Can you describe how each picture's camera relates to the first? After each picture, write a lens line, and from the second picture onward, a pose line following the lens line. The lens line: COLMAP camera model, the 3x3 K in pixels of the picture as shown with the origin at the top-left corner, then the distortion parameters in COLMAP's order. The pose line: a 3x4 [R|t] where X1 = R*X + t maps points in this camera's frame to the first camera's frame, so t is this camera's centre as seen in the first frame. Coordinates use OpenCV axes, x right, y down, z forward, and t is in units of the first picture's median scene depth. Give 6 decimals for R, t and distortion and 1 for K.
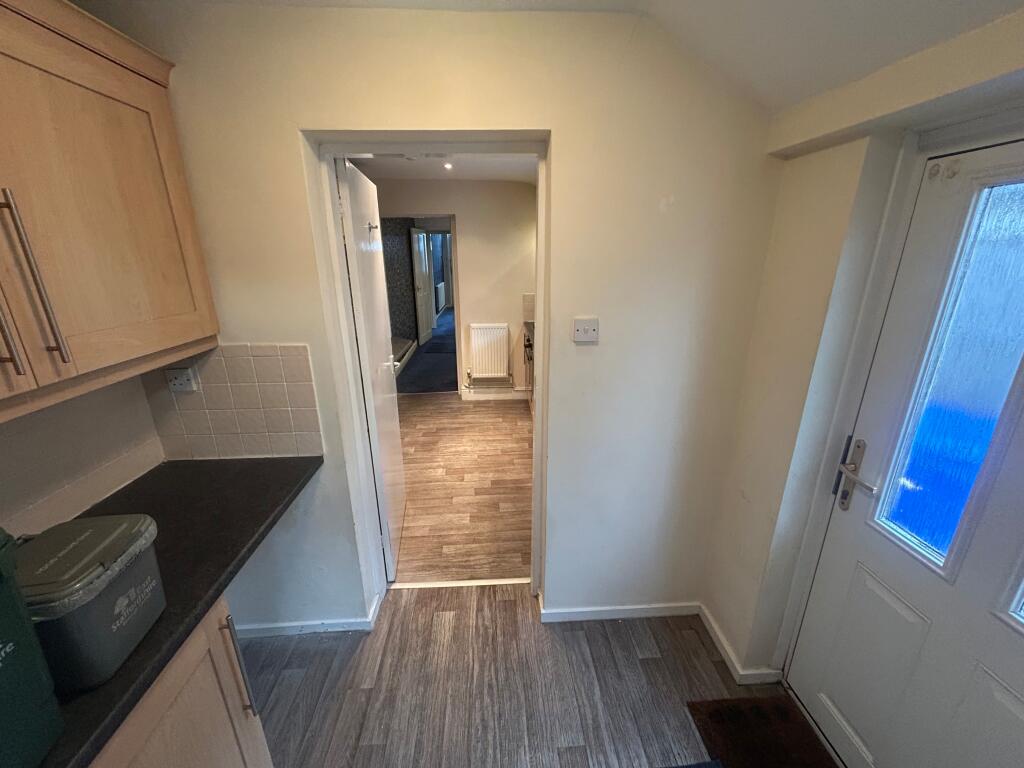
lens RADIAL K [[412.5, 0, 512.3], [0, 412.5, 380.4], [0, 0, 1]] dist [0.000465, 0.000457]
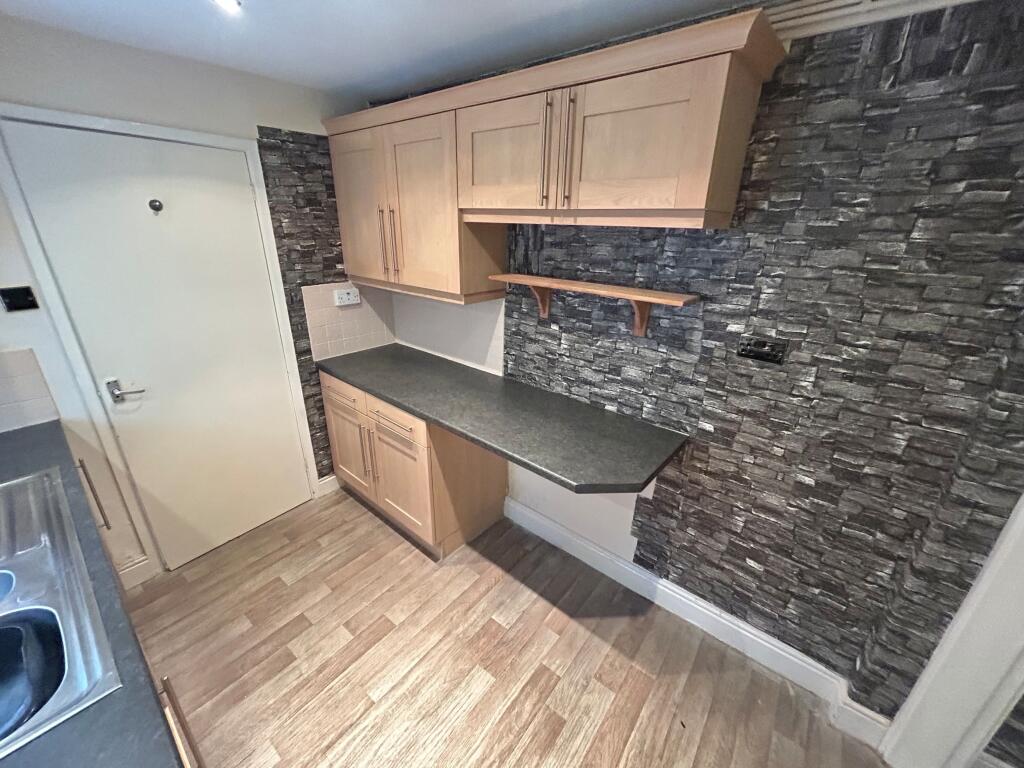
lens RADIAL K [[412.5, 0, 511.3], [0, 412.5, 384.7], [0, 0, 1]] dist [0.000465, 0.000457]
pose [[-0.673517, 0.266826, -0.689332, 0.035629], [-0.240242, 0.802923, 0.545526, -0.405589], [0.699041, 0.533027, -0.476680, 1.253103]]
